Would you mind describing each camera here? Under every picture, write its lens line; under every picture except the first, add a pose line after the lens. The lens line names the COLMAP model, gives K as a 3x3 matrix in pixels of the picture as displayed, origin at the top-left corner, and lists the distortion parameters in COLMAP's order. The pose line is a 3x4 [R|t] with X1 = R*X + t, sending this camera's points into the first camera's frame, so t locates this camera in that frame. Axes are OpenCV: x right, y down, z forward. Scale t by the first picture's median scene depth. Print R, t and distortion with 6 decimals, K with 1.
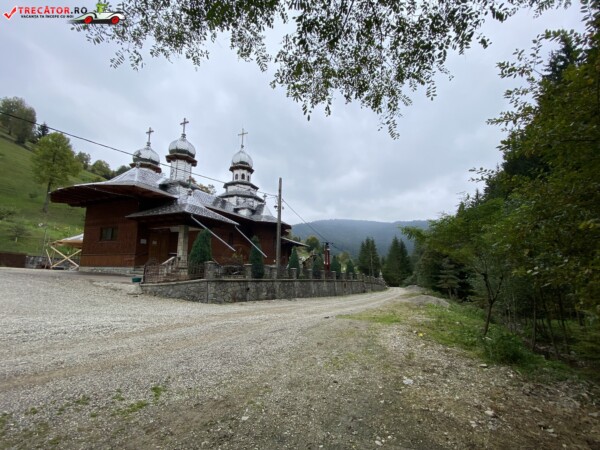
lens RADIAL K [[242.3, 0, 297.3], [0, 242.3, 226.0], [0, 0, 1]] dist [0.029091, -0.025258]
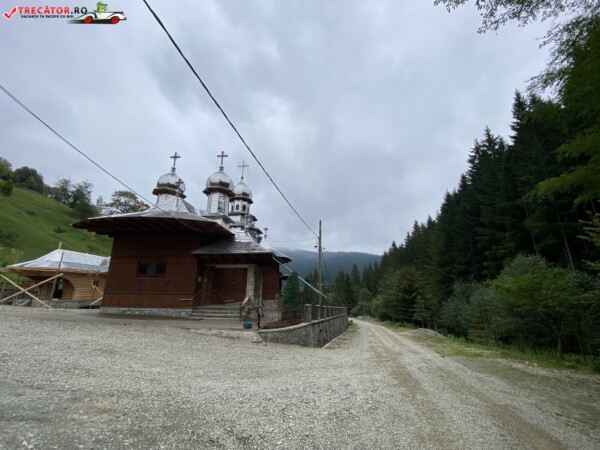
lens RADIAL K [[243.5, 0, 300.0], [0, 243.5, 225.0], [0, 0, 1]] dist [0.019406, -0.021747]
pose [[0.957162, 0.083741, 0.277180, -0.419928], [-0.051511, 0.991243, -0.121593, -0.037451], [-0.284935, 0.102106, 0.953093, -0.012096]]
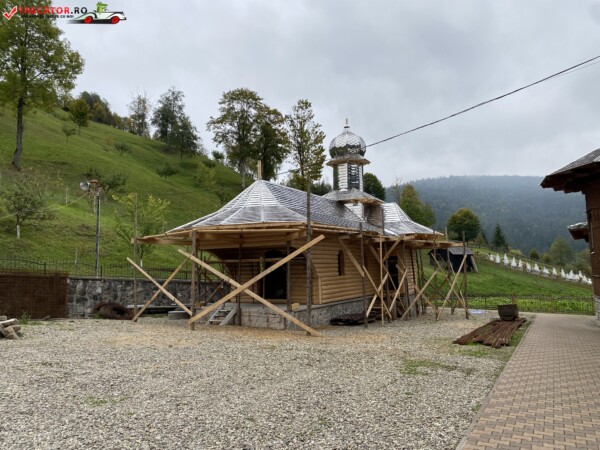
lens RADIAL K [[458.5, 0, 291.8], [0, 458.5, 218.3], [0, 0, 1]] dist [0.024067, -0.003456]
pose [[0.985551, -0.035216, -0.165680, -1.021154], [0.043315, 0.998024, 0.045527, 0.036214], [0.163750, -0.052046, 0.985128, 0.622704]]
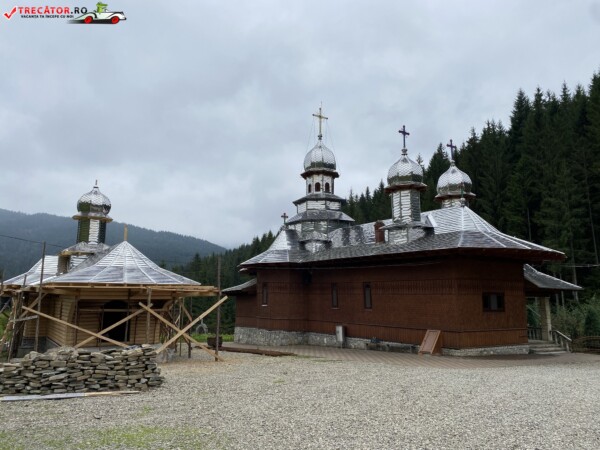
lens RADIAL K [[455.8, 0, 299.2], [0, 455.8, 221.3], [0, 0, 1]] dist [0.047721, -0.048253]
pose [[0.590303, 0.142068, 0.794581, -1.871550], [-0.133364, 0.988026, -0.077578, -0.020527], [-0.796088, -0.060175, 0.602181, 0.516234]]
